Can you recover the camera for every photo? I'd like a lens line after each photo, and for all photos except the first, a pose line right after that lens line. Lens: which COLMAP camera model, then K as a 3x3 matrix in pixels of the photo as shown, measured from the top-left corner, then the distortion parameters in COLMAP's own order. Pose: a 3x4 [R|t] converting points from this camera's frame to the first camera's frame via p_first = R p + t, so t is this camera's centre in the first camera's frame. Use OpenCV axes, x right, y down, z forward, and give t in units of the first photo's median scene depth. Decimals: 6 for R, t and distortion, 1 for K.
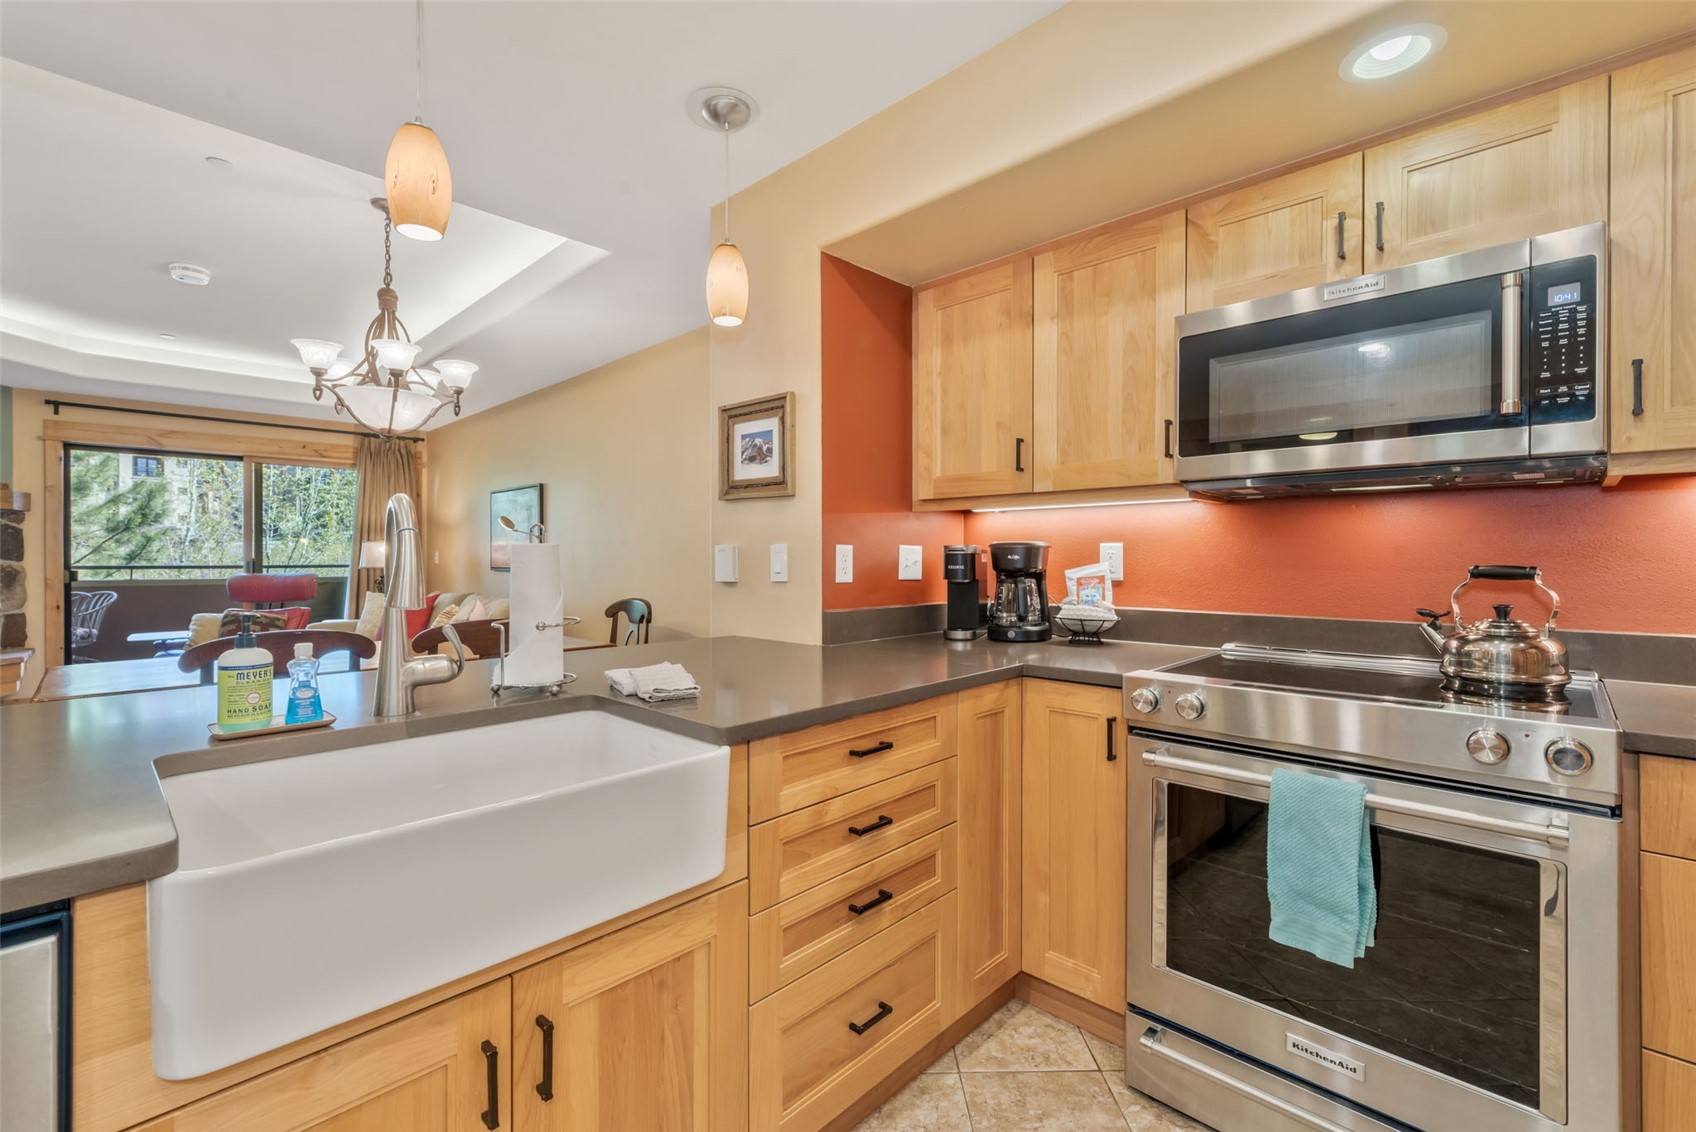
lens RADIAL K [[733.7, 0, 847.1], [0, 733.7, 559.5], [0, 0, 1]] dist [0.000633, 0.000195]
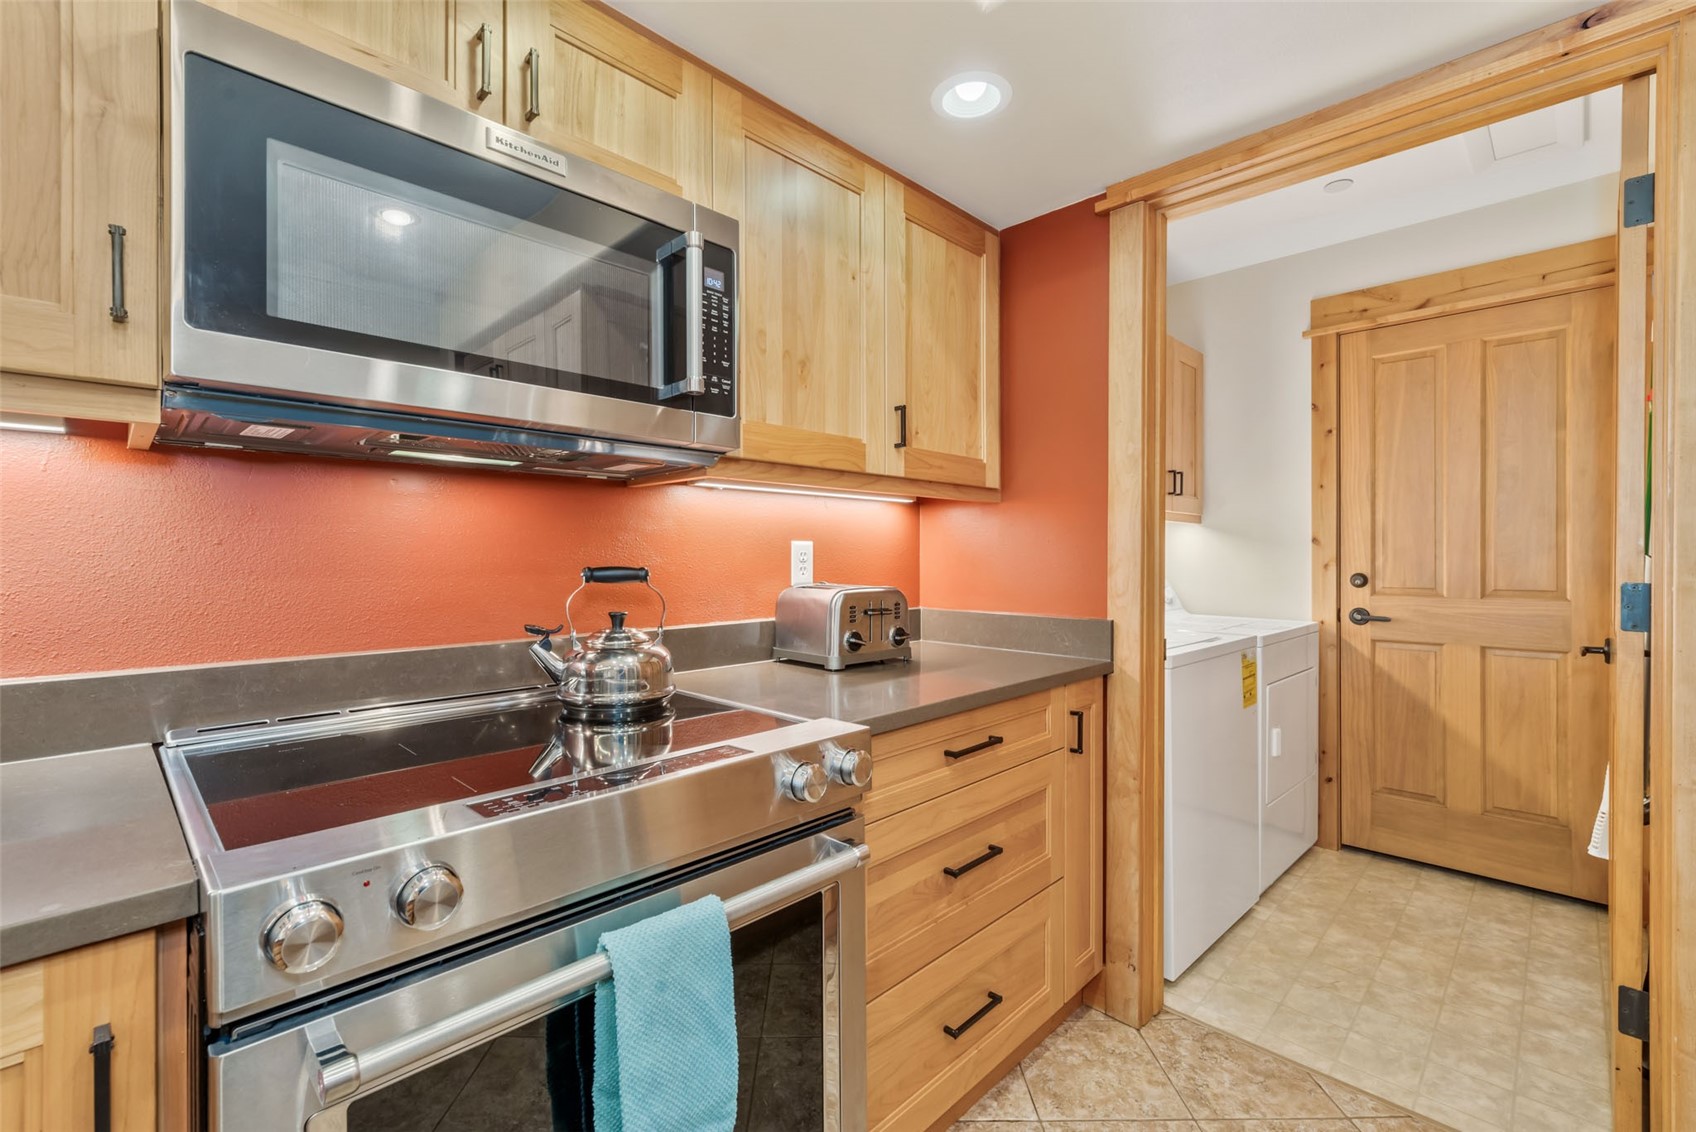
lens RADIAL K [[733.7, 0, 847.1], [0, 733.7, 559.5], [0, 0, 1]] dist [0.000633, 0.000195]
pose [[0.000751, -0.003875, 0.999992, 0.020231], [0.003763, 0.999985, 0.003872, -0.001634], [-0.999993, 0.003760, 0.000766, 0.605279]]
